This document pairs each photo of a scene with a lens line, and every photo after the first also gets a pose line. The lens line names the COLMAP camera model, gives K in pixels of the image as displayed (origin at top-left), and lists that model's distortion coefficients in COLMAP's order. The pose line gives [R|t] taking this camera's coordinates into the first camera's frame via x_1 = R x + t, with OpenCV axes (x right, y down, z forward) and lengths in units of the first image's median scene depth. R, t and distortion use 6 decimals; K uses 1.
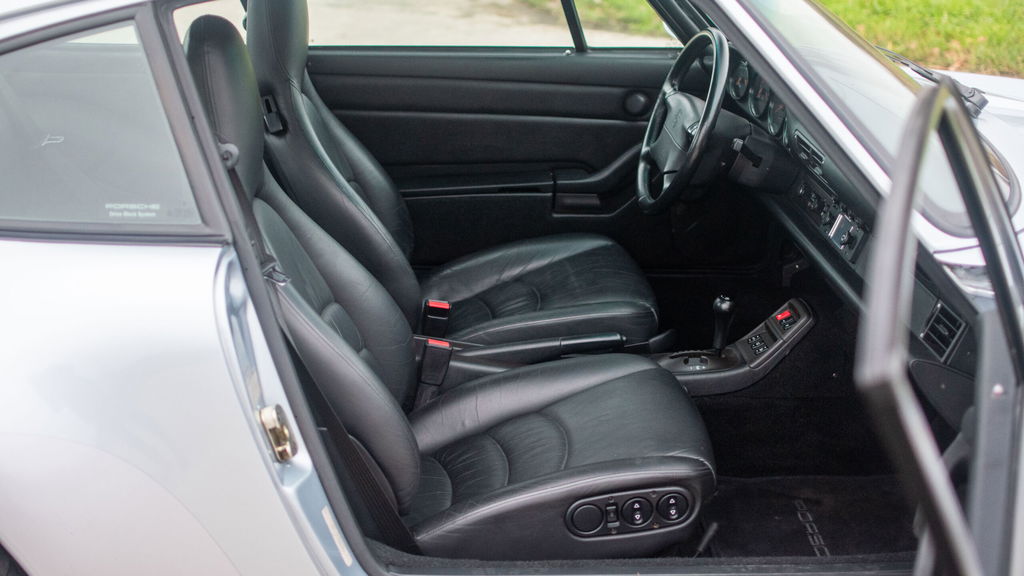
lens RADIAL K [[1609.6, 0, 512.0], [0, 1609.6, 288.0], [0, 0, 1]] dist [-0.128534, 0.014578]
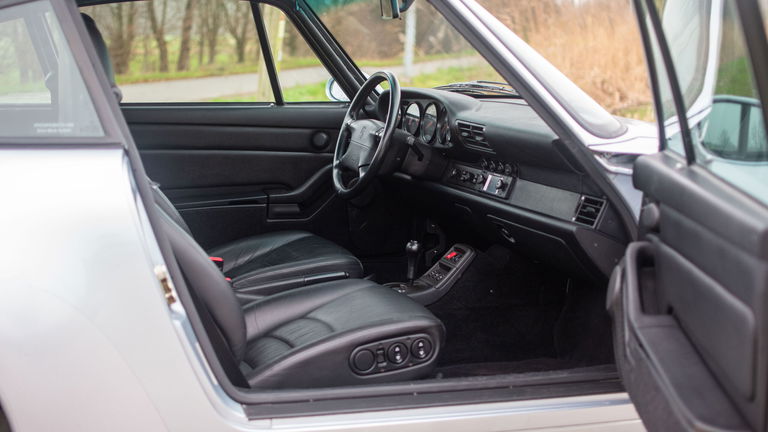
lens RADIAL K [[1207.2, 0, 384.0], [0, 1207.2, 216.0], [0, 0, 1]] dist [-0.128534, 0.014578]
pose [[0.969886, -0.046249, 0.239130, -0.151698], [0.088395, 0.981704, -0.168653, 0.163895], [-0.226955, 0.184712, 0.956229, -0.034434]]
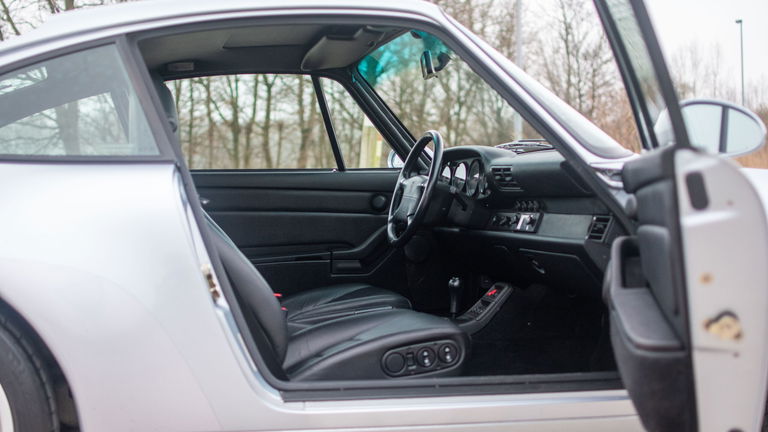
lens RADIAL K [[1207.2, 0, 384.0], [0, 1207.2, 216.0], [0, 0, 1]] dist [-0.128534, 0.014578]
pose [[0.988390, -0.042812, 0.145784, -0.107036], [0.084607, 0.952042, -0.294035, 0.290101], [-0.126205, 0.302956, 0.944611, -0.128786]]
